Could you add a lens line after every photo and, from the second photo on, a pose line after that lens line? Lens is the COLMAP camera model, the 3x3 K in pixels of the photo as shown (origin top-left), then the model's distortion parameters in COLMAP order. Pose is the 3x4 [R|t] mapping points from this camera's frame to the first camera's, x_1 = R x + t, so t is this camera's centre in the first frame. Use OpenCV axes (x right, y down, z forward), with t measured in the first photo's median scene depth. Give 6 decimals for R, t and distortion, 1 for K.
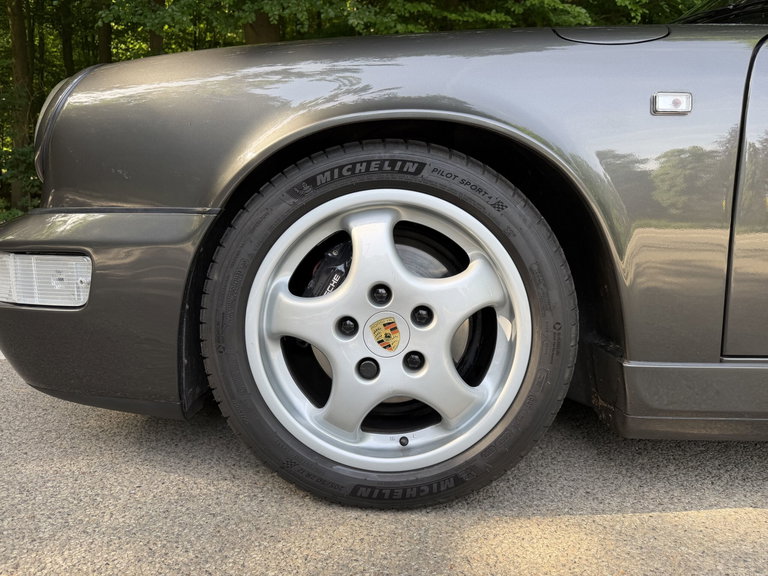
lens RADIAL K [[526.6, 0, 381.5], [0, 526.6, 292.5], [0, 0, 1]] dist [0.124995, -0.195136]
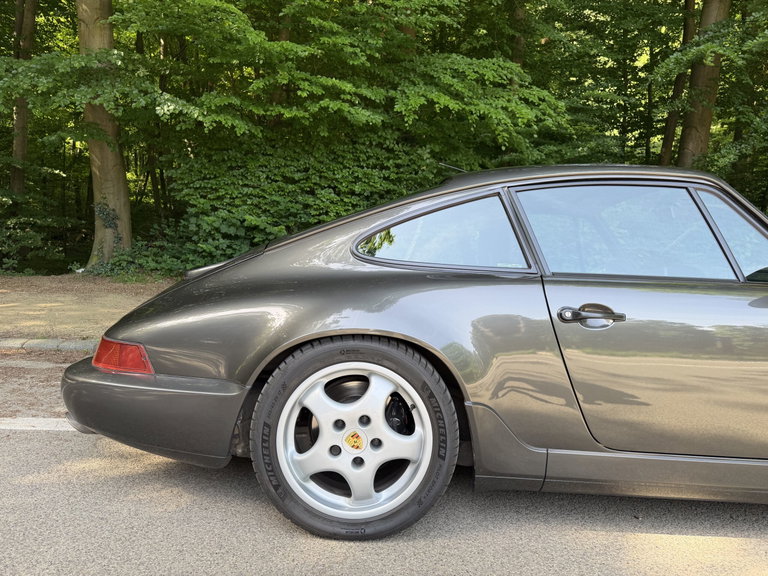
lens RADIAL K [[526.6, 0, 381.5], [0, 526.6, 292.5], [0, 0, 1]] dist [0.124995, -0.195136]
pose [[0.989192, 0.014938, 0.145861, 1.688806], [-0.003124, 0.996718, -0.080895, -0.164293], [-0.146591, 0.079565, 0.985992, -1.166519]]
